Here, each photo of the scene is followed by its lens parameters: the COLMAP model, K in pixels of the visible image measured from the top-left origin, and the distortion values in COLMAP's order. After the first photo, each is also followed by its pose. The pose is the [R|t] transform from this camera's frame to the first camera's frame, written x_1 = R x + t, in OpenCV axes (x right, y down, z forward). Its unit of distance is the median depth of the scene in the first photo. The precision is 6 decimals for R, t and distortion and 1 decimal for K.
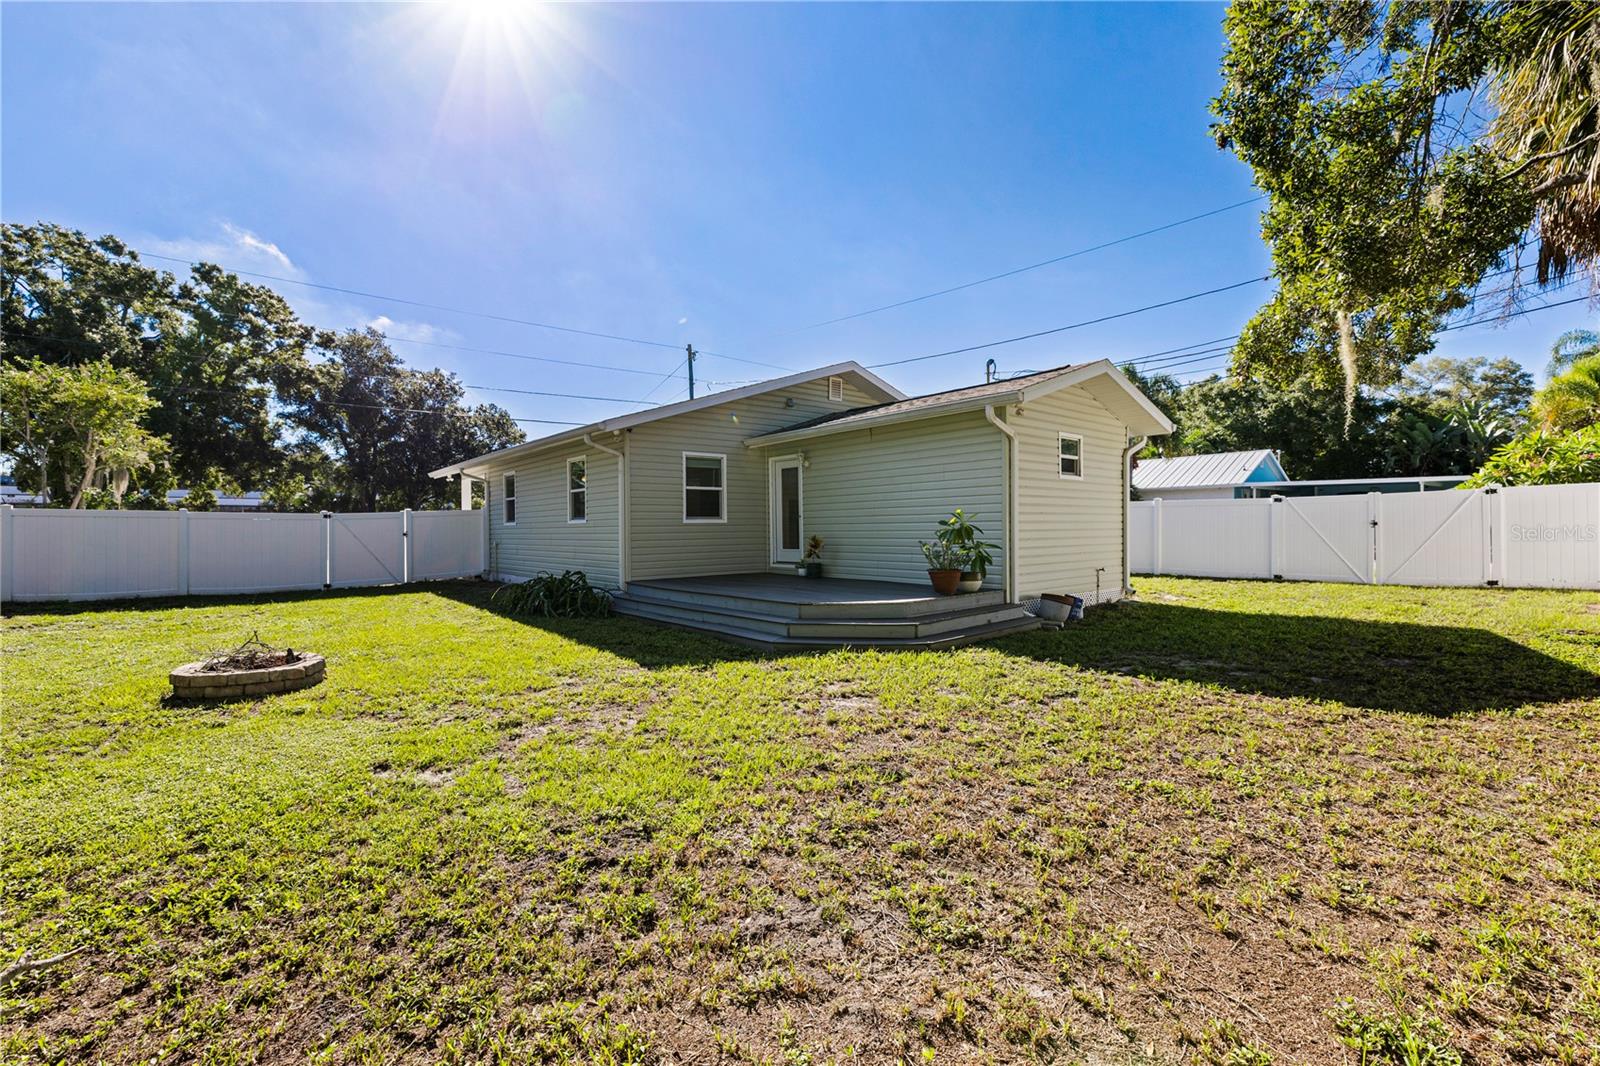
lens RADIAL K [[676.3, 0, 798.1], [0, 676.3, 529.1], [0, 0, 1]] dist [0.002827, -0.000059]
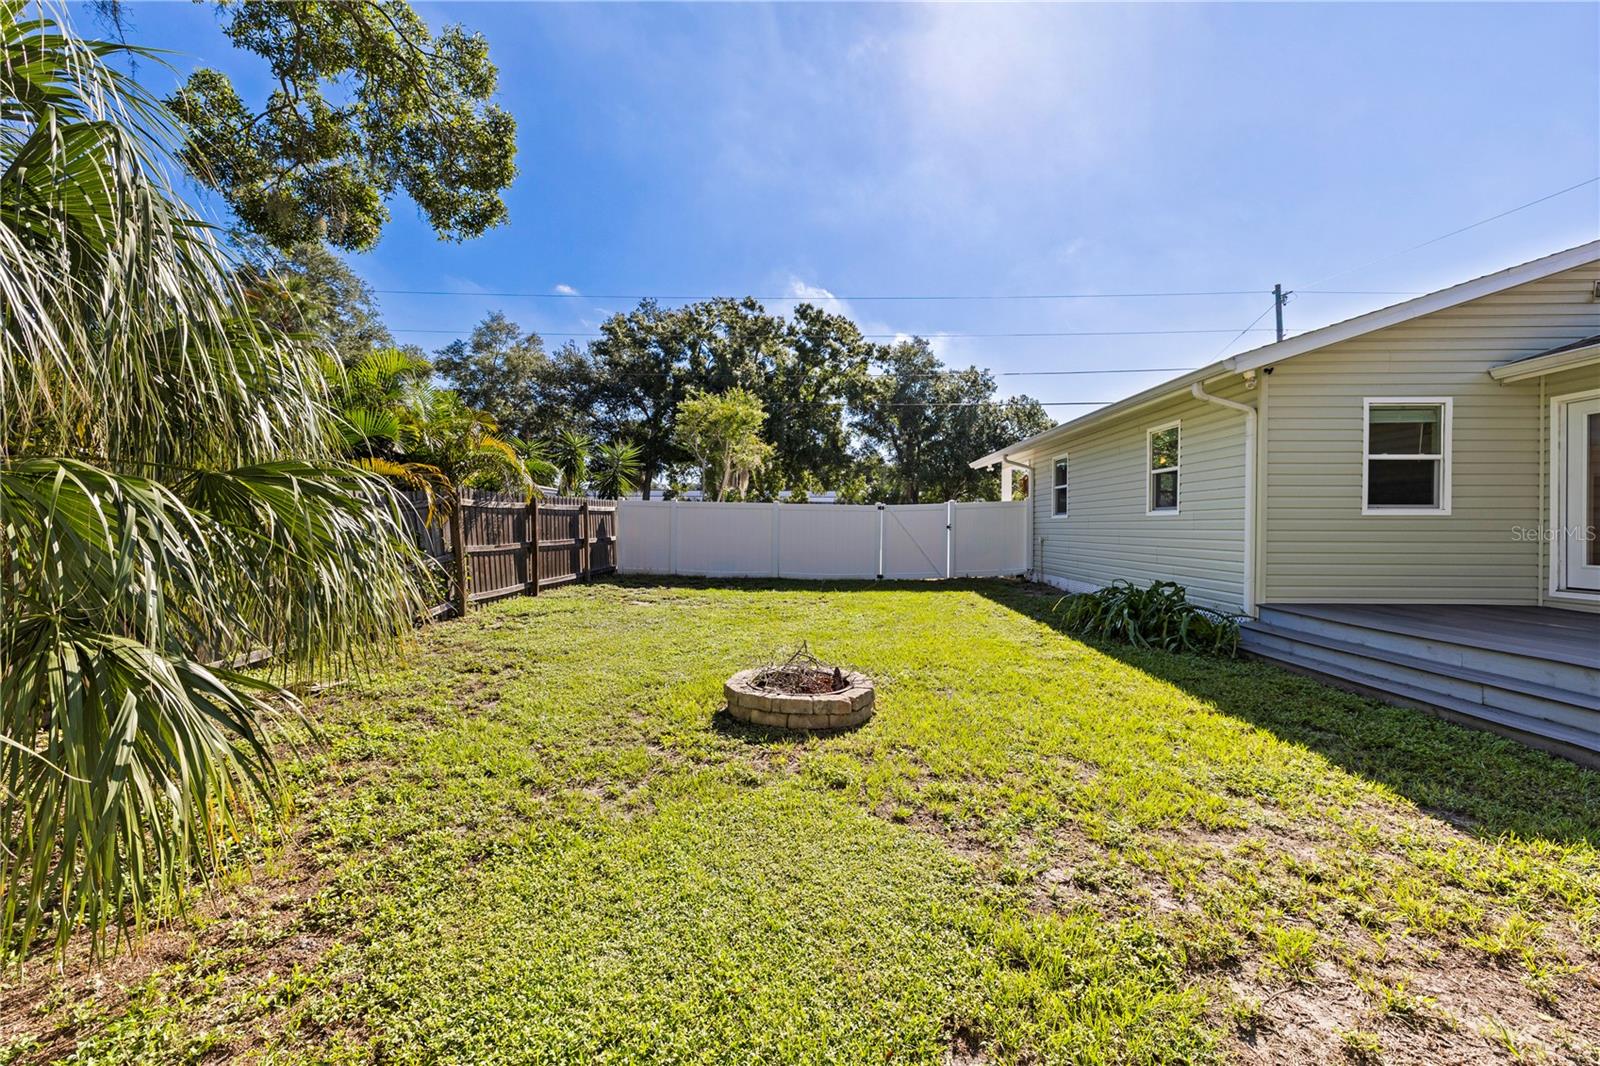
lens RADIAL K [[676.3, 0, 798.1], [0, 676.3, 529.1], [0, 0, 1]] dist [0.002827, -0.000059]
pose [[0.744694, 0.017944, -0.667165, -0.061029], [-0.014146, 0.999838, 0.011102, 0.001755], [0.667257, 0.001170, 0.744827, 0.088985]]
